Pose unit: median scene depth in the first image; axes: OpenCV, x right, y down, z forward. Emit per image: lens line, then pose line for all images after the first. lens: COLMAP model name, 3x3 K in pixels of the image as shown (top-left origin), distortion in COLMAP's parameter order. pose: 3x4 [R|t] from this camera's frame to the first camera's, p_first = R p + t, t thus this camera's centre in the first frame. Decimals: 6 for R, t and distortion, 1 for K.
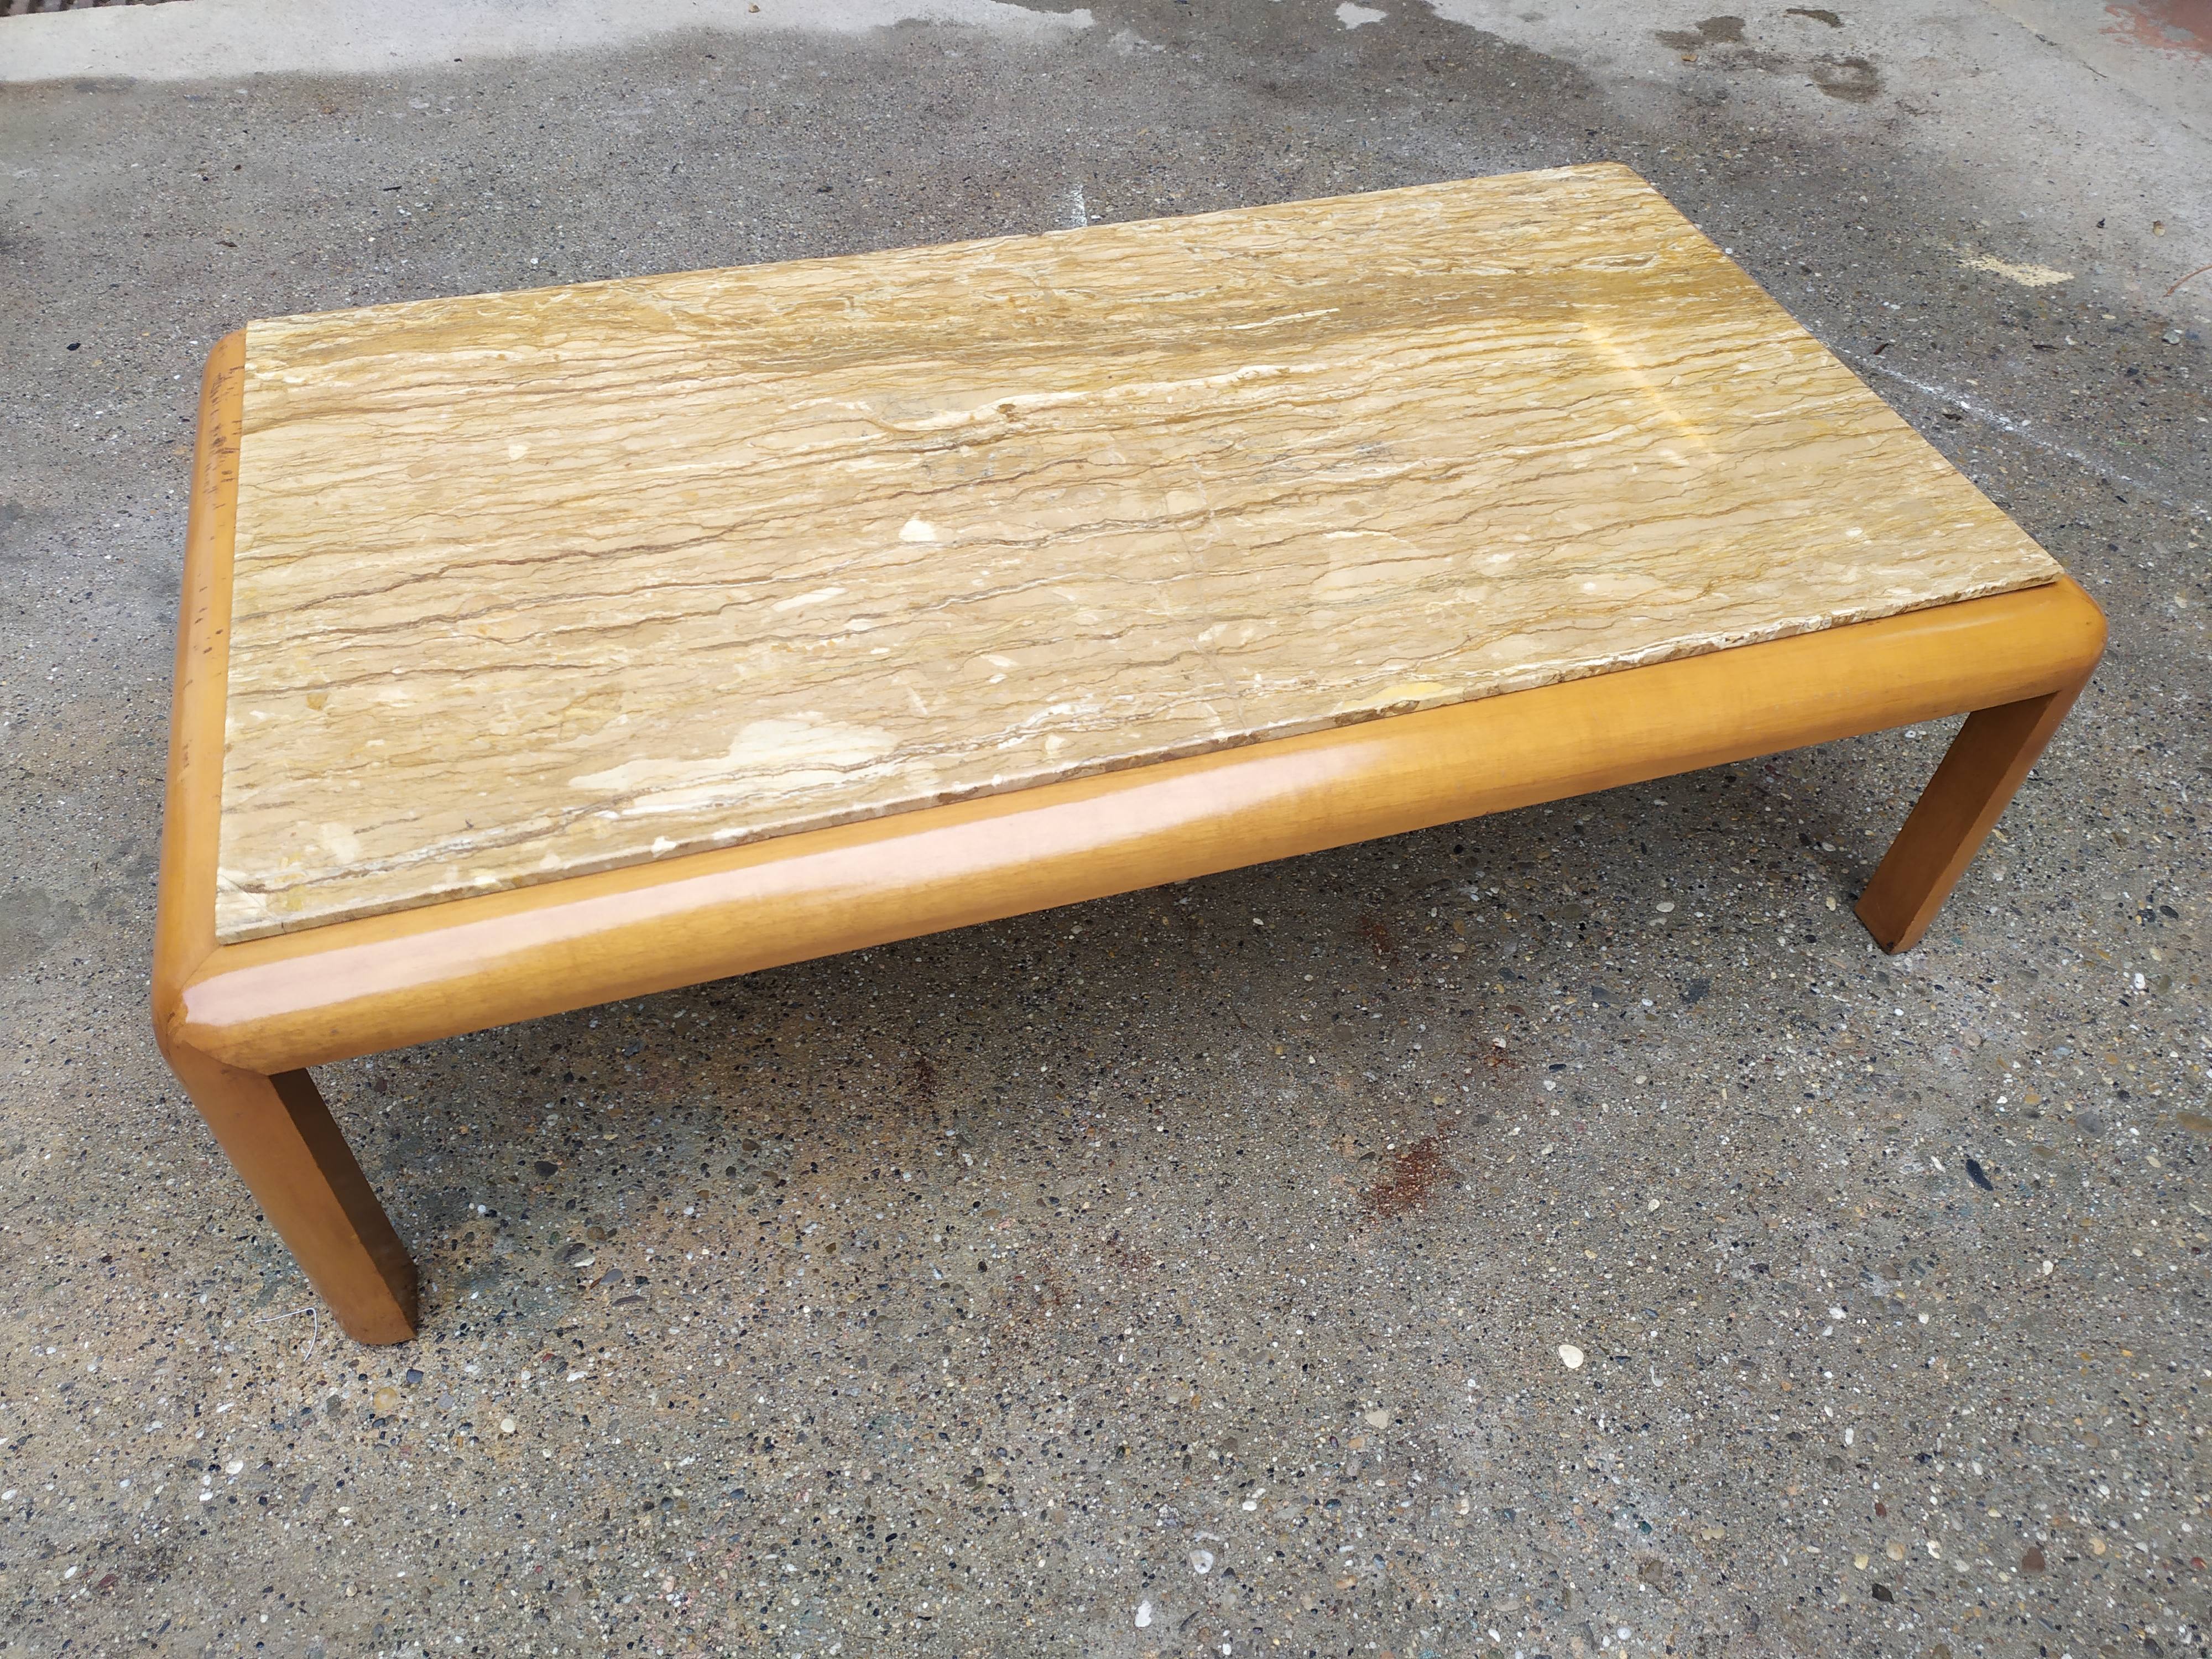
lens RADIAL K [[1669.3, 0, 1106.1], [0, 1669.3, 810.3], [0, 0, 1]] dist [0.063043, -0.064885]
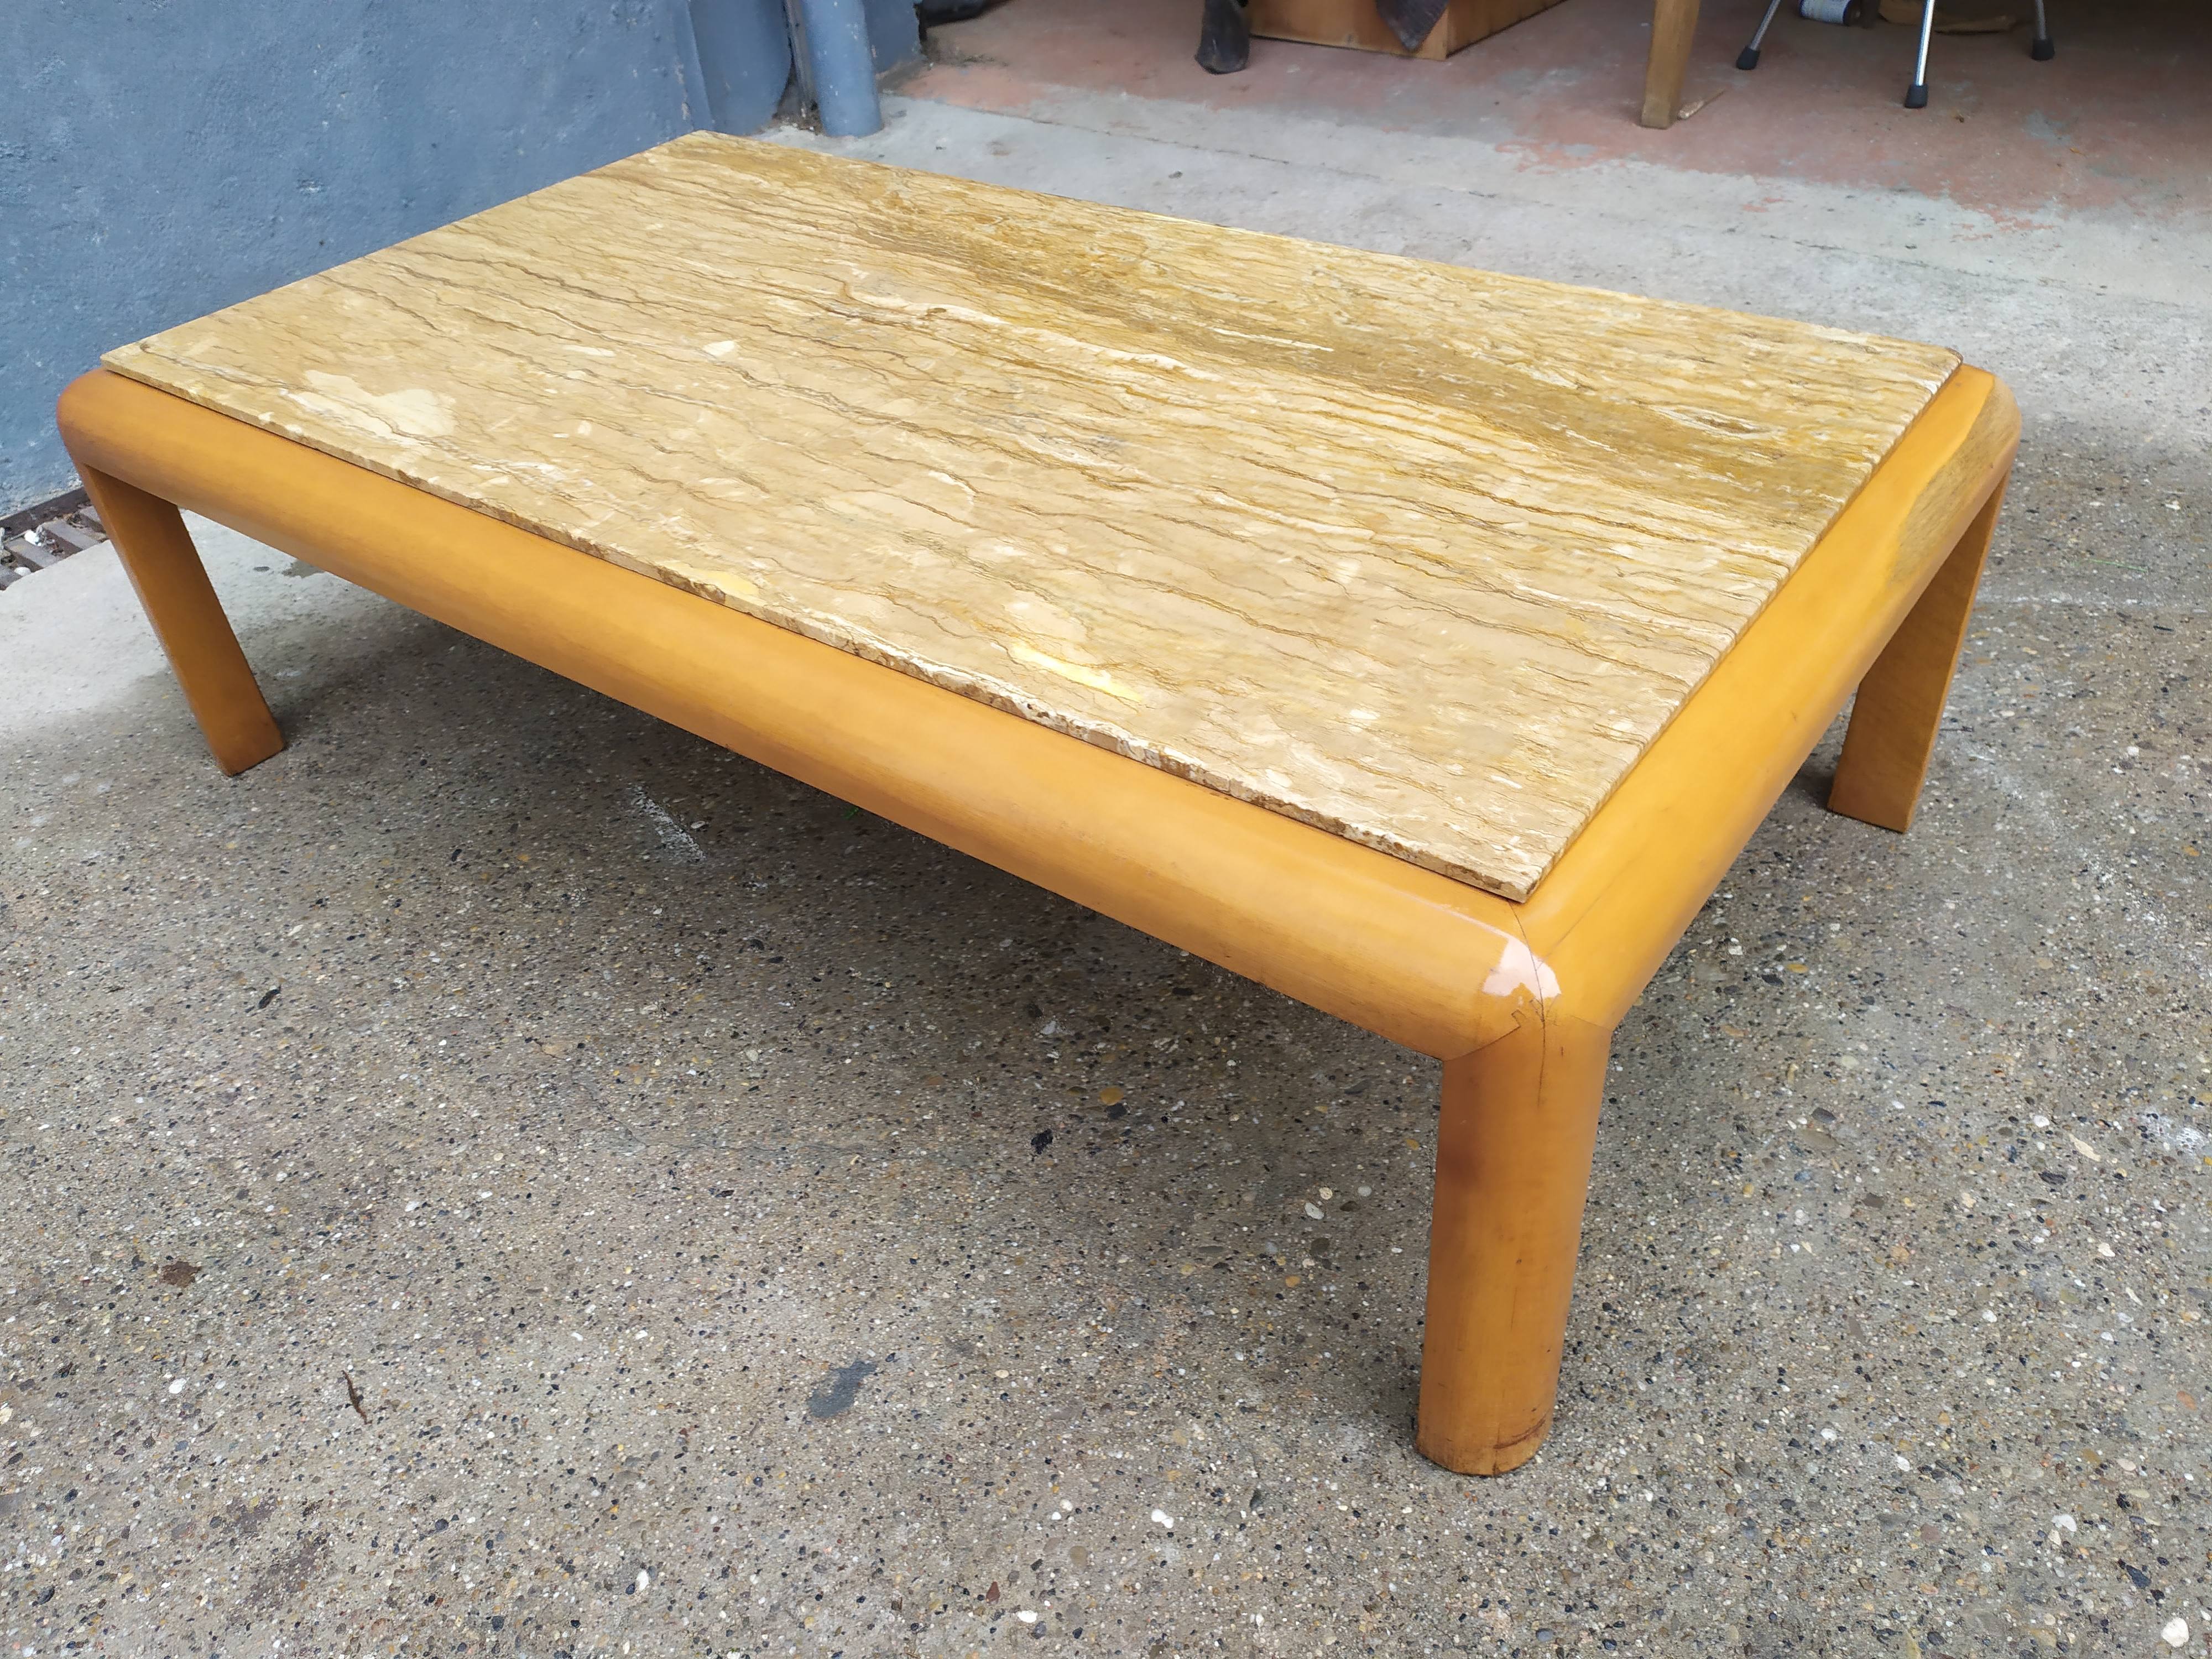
lens RADIAL K [[1669.3, 0, 1106.1], [0, 1669.3, 810.3], [0, 0, 1]] dist [0.063043, -0.064885]
pose [[0.580969, 0.434164, -0.688460, 0.873847], [-0.526202, 0.845662, 0.089256, -0.138346], [0.620956, 0.310414, 0.719761, 0.460767]]
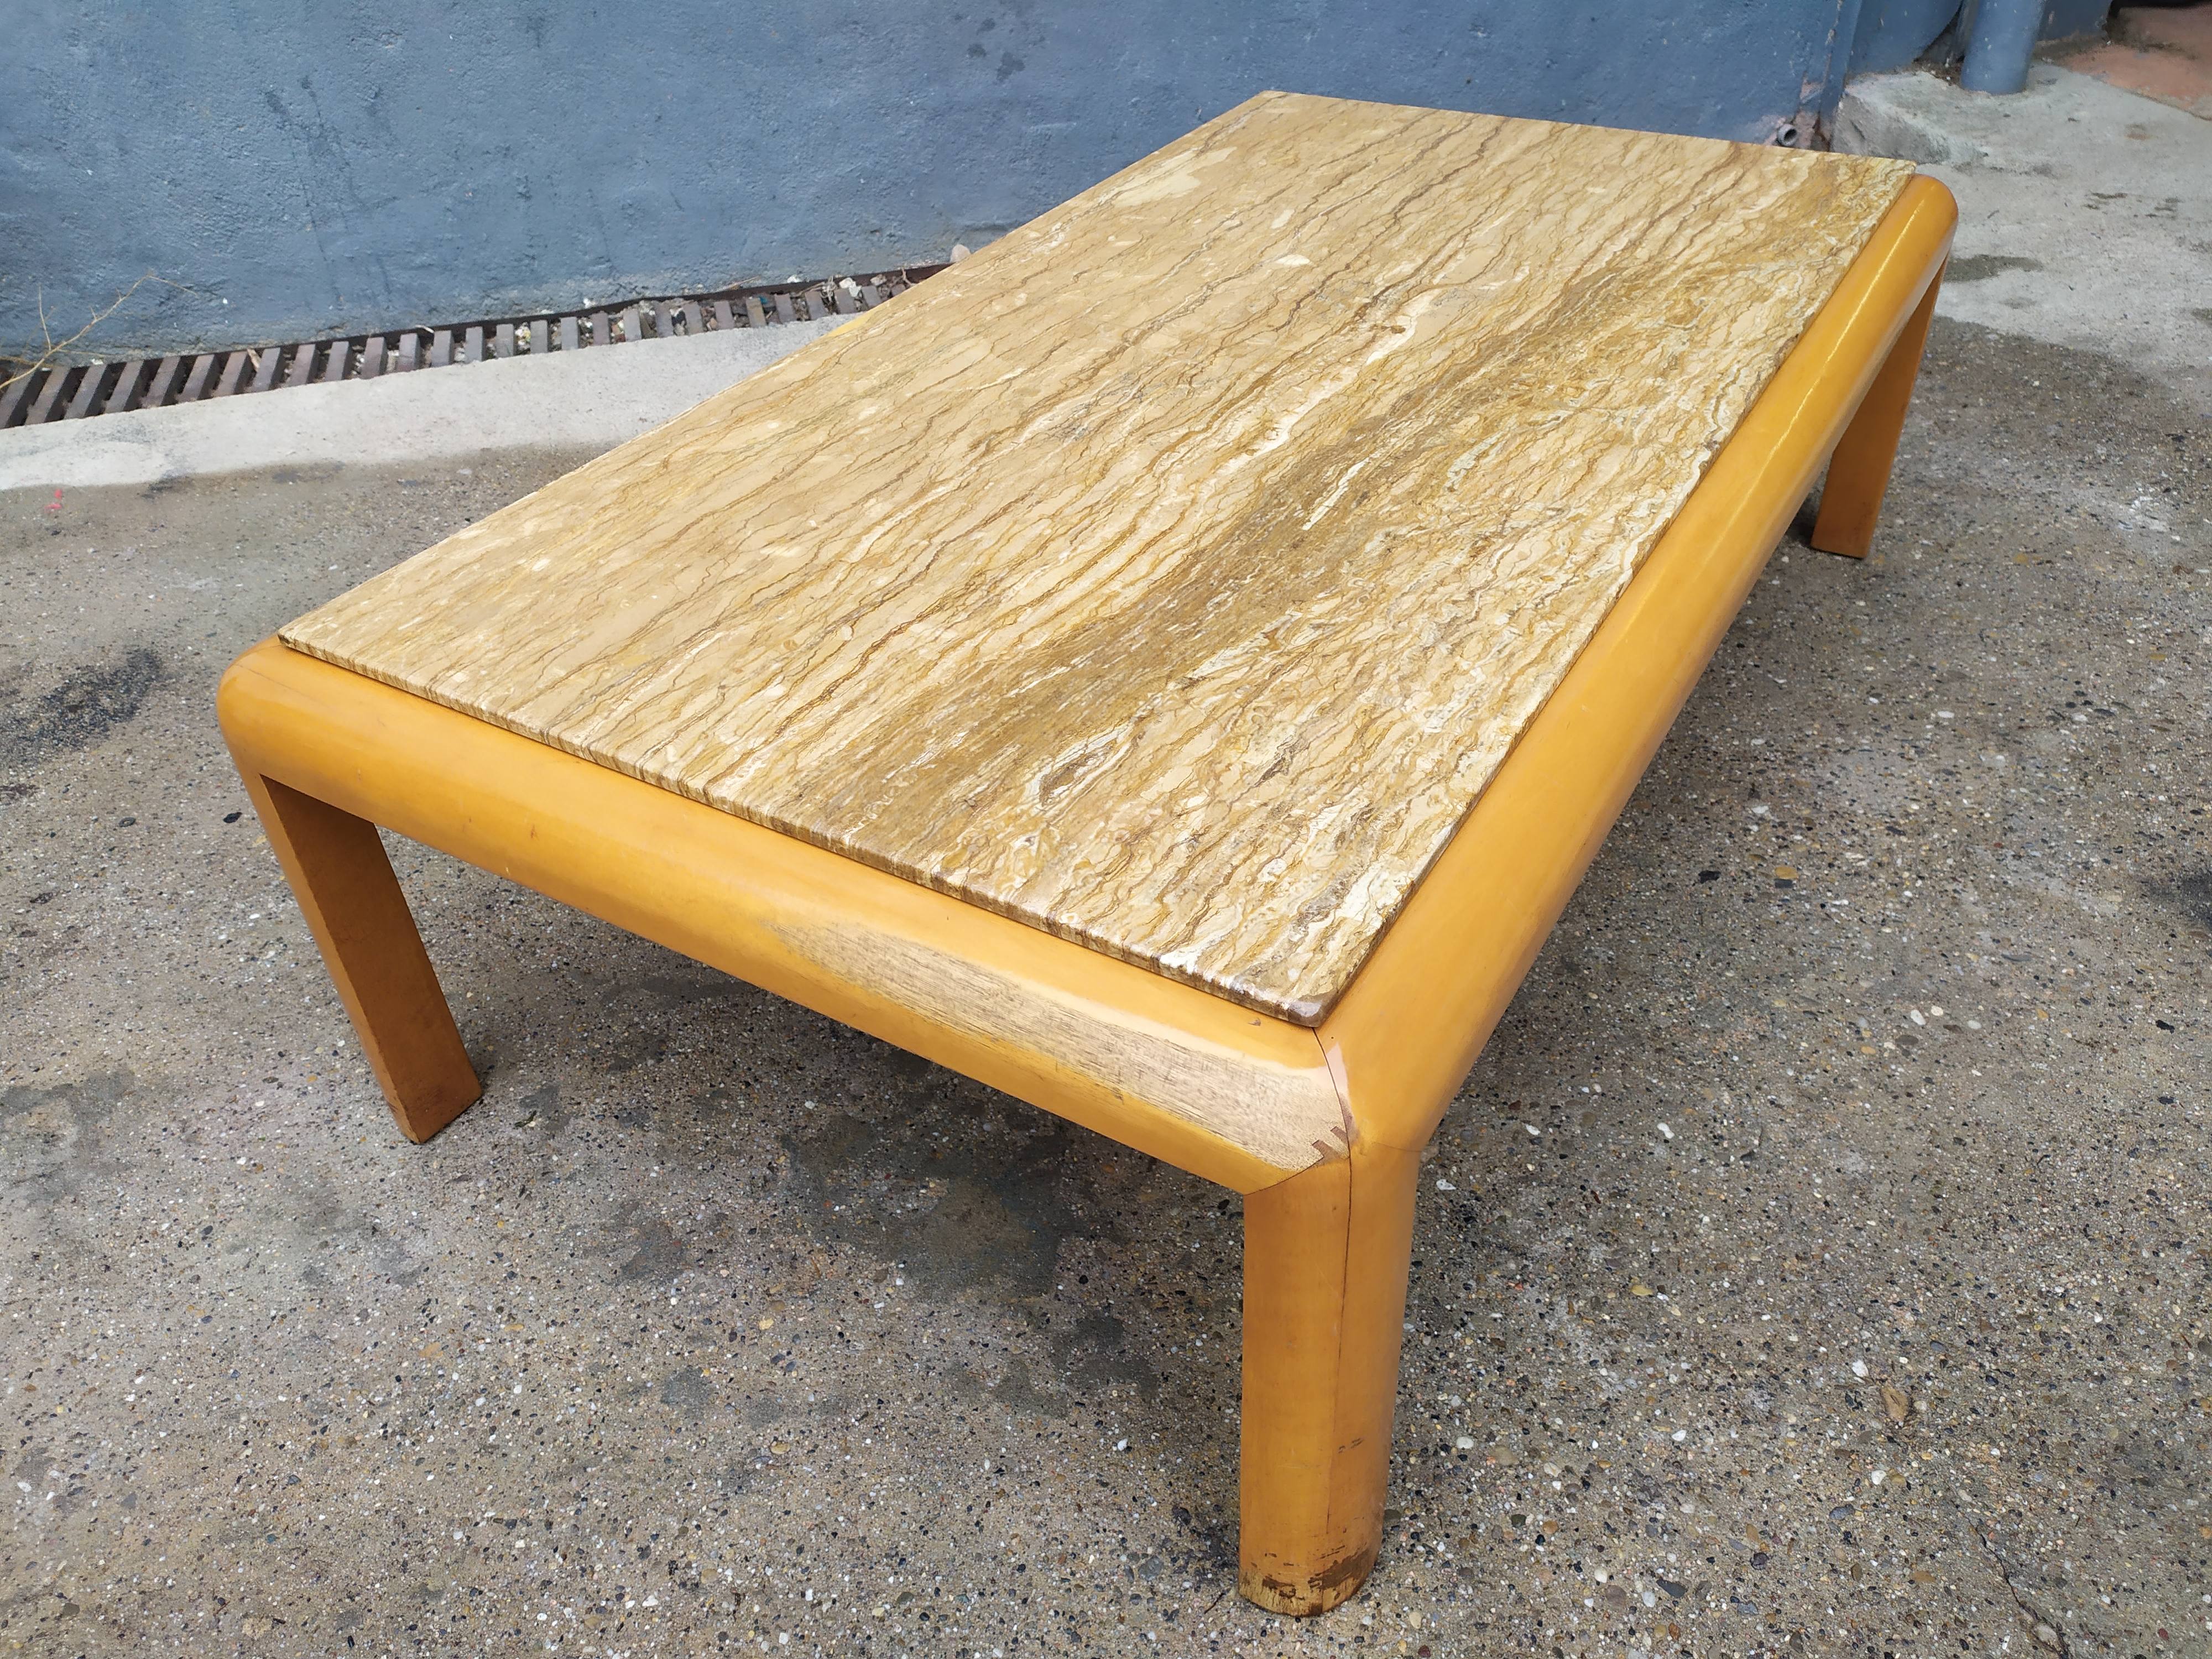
lens RADIAL K [[1650.9, 0, 1114.2], [0, 1650.9, 839.0], [0, 0, 1]] dist [0.040257, -0.007993]
pose [[-0.746472, 0.403420, -0.529180, 0.720725], [-0.477712, 0.228707, 0.848224, -0.955319], [0.463217, 0.885972, 0.021995, 1.236865]]
